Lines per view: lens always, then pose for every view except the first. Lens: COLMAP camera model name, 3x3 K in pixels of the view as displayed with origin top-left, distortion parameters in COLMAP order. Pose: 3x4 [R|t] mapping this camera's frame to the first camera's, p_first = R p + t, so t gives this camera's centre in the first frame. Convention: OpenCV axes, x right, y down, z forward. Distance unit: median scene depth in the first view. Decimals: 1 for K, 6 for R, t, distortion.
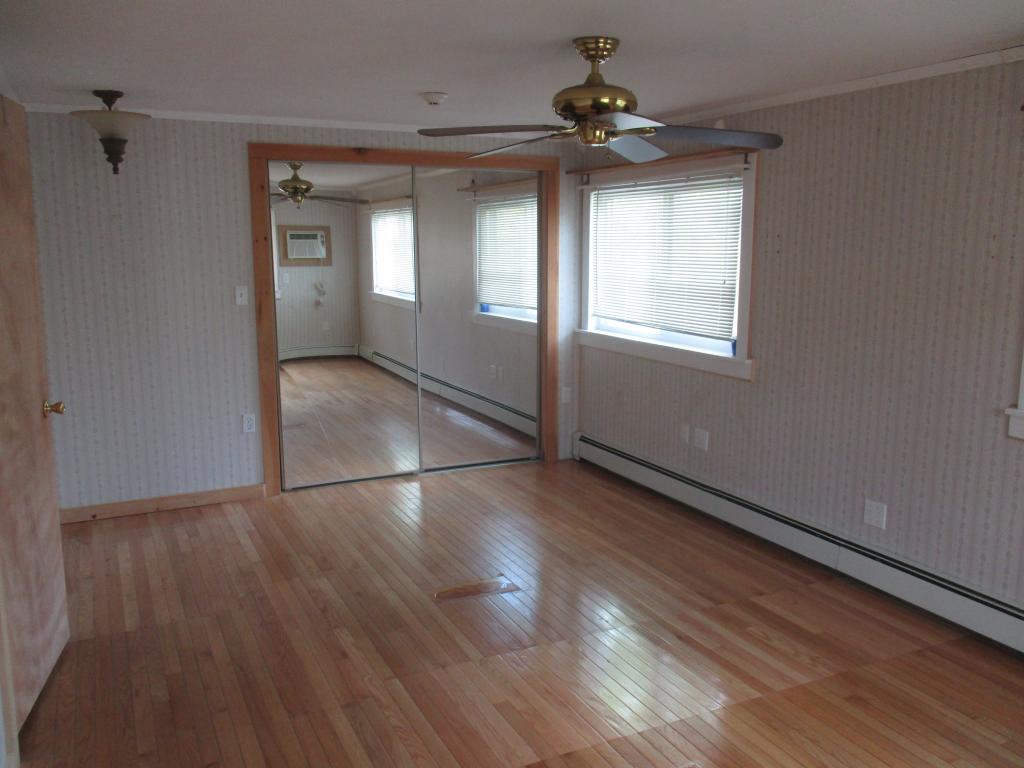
lens RADIAL K [[864.5, 0, 513.1], [0, 864.5, 383.6], [0, 0, 1]] dist [-0.016580, 0.013768]
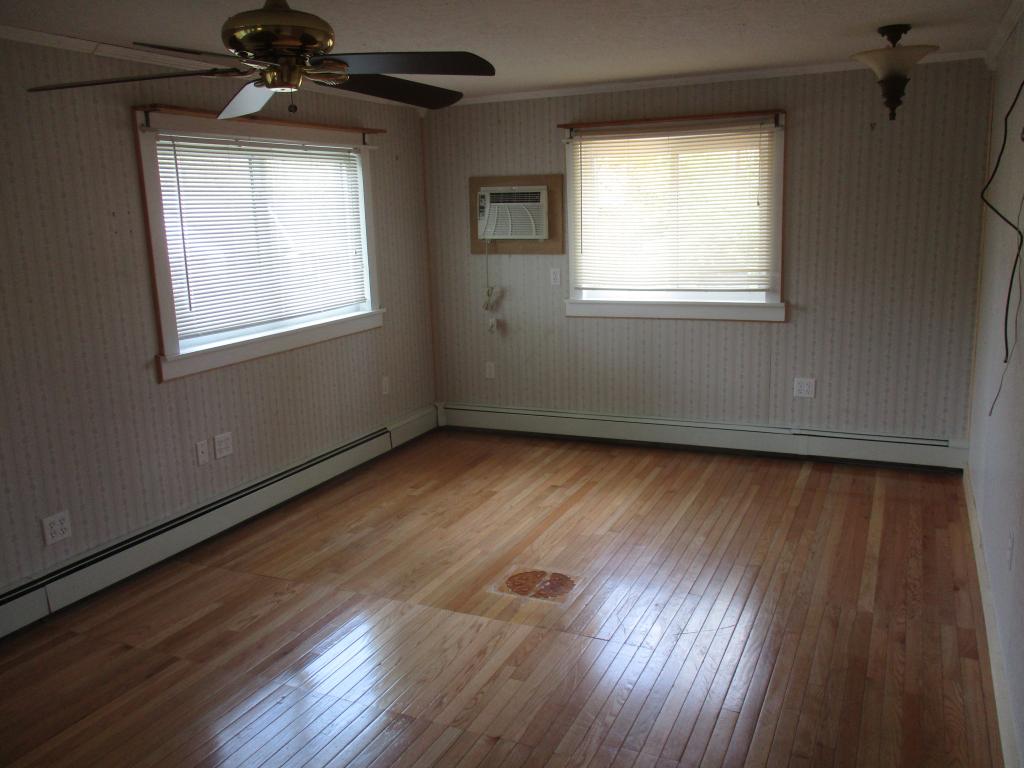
lens RADIAL K [[864.5, 0, 513.3], [0, 864.5, 384.2], [0, 0, 1]] dist [-0.016580, 0.013768]
pose [[-0.632802, -0.138564, 0.761815, -0.627412], [0.156771, 0.940555, 0.301296, -0.213716], [-0.758277, 0.310091, -0.573463, 1.288518]]
